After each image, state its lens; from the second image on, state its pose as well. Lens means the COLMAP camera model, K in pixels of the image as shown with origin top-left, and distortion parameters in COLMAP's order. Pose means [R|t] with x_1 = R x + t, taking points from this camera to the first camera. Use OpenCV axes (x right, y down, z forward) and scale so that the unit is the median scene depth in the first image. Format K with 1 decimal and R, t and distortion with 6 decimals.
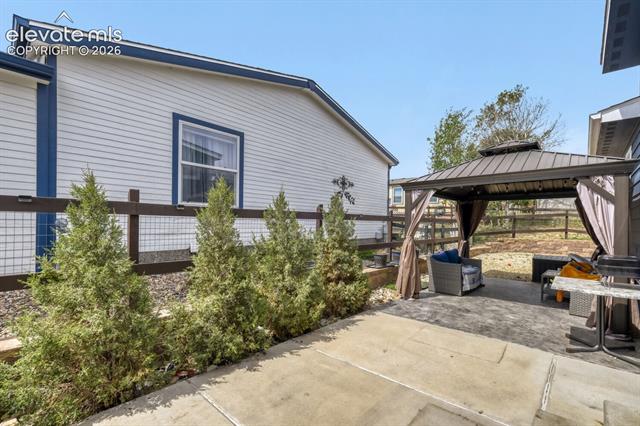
lens RADIAL K [[287.0, 0, 314.3], [0, 287.0, 215.3], [0, 0, 1]] dist [-0.004372, -0.000183]
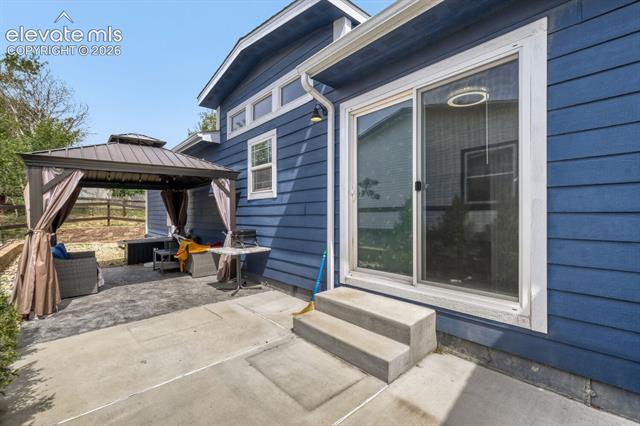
lens RADIAL K [[287.0, 0, 314.4], [0, 287.0, 209.8], [0, 0, 1]] dist [-0.004372, -0.000183]
pose [[0.103614, -0.006135, 0.994599, -0.401449], [-0.012212, 0.999898, 0.007440, 0.009662], [-0.994543, -0.012917, 0.103529, 0.313125]]
